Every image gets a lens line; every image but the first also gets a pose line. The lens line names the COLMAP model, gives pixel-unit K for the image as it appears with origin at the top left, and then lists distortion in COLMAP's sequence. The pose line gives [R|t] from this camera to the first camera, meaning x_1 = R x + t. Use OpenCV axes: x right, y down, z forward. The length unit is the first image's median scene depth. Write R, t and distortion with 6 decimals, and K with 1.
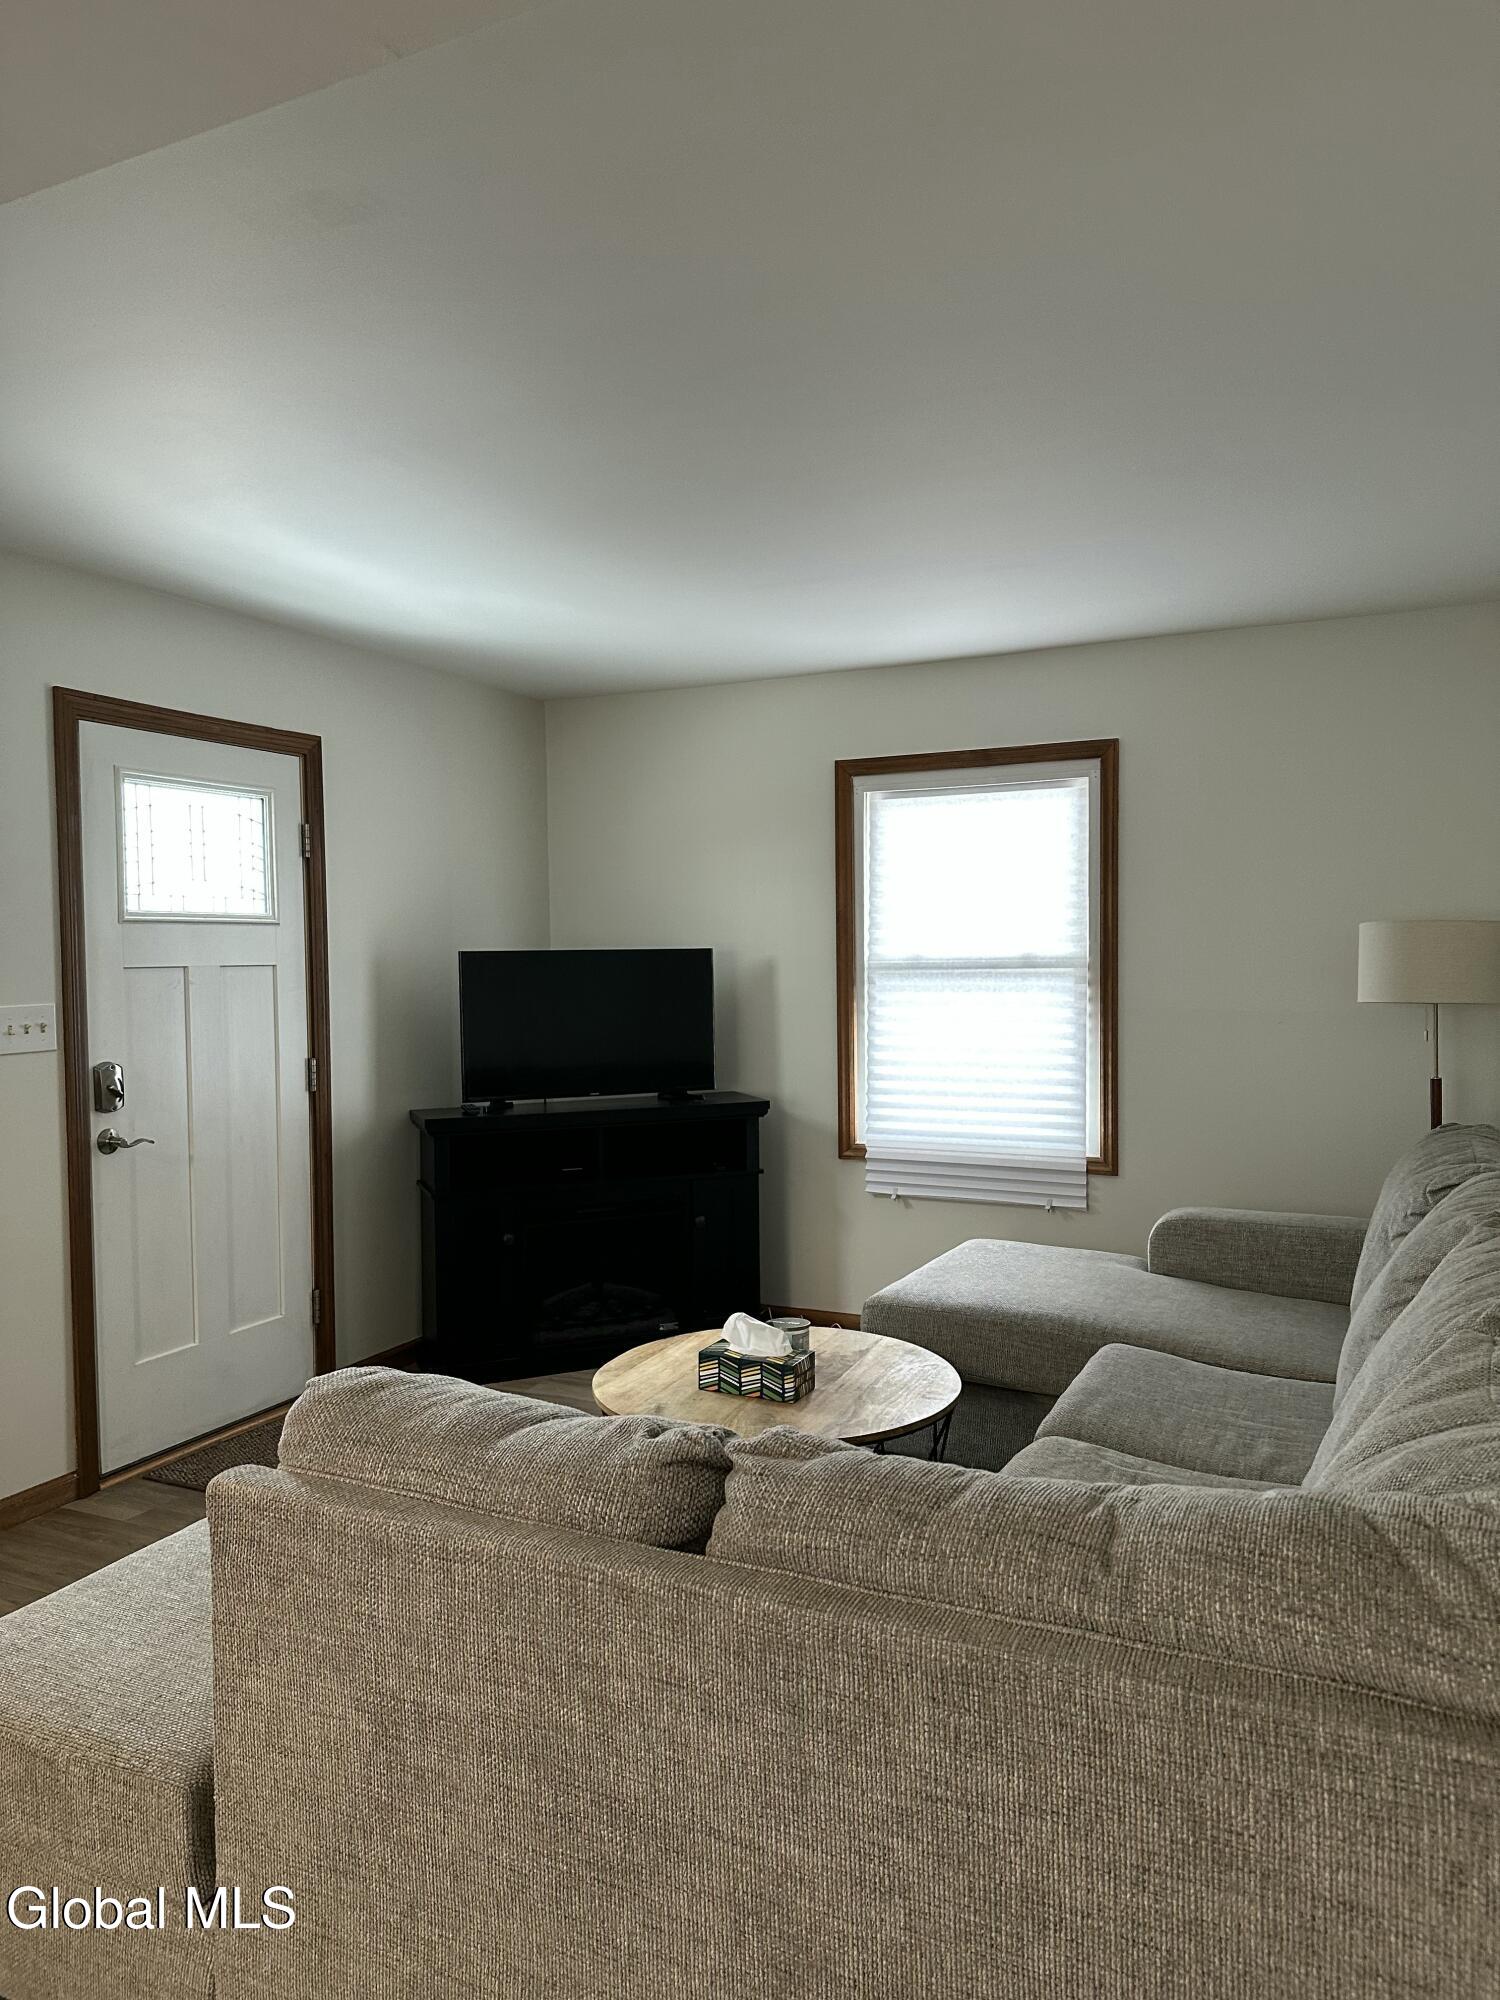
lens RADIAL K [[1398.7, 0, 749.5], [0, 1398.7, 980.7], [0, 0, 1]] dist [0.071790, -0.014594]
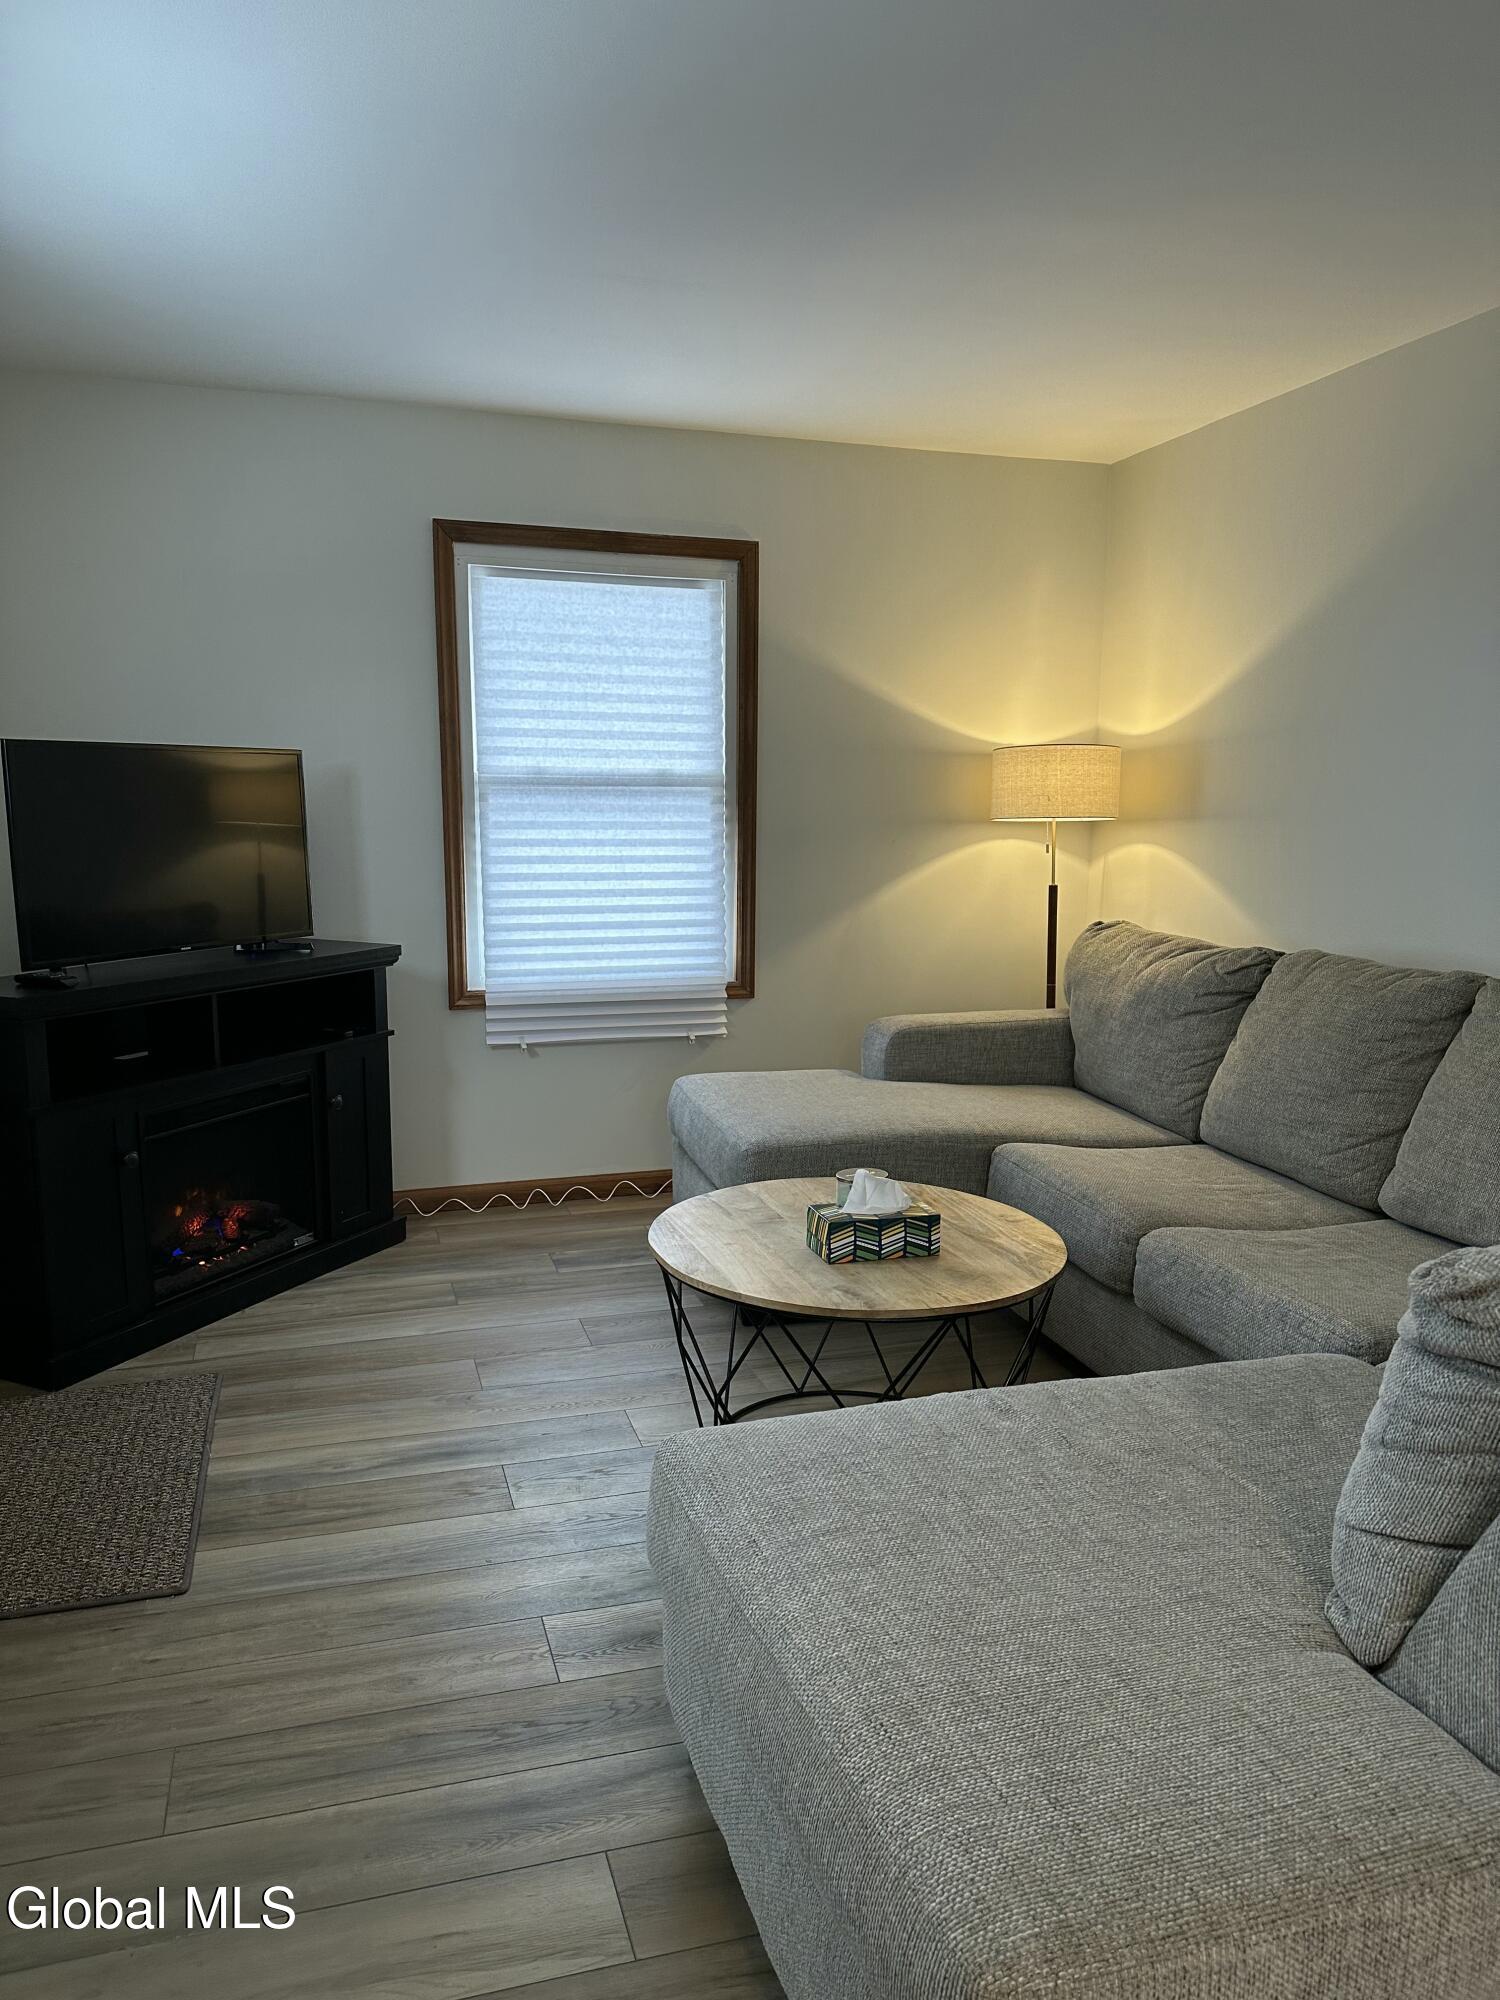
lens RADIAL K [[1398.7, 0, 751.7], [0, 1398.7, 1018.0], [0, 0, 1]] dist [0.071790, -0.014594]
pose [[0.722157, -0.093229, 0.685417, -0.408060], [-0.001871, 0.990609, 0.136712, 0.015933], [-0.691726, -0.100010, 0.715201, 0.278577]]
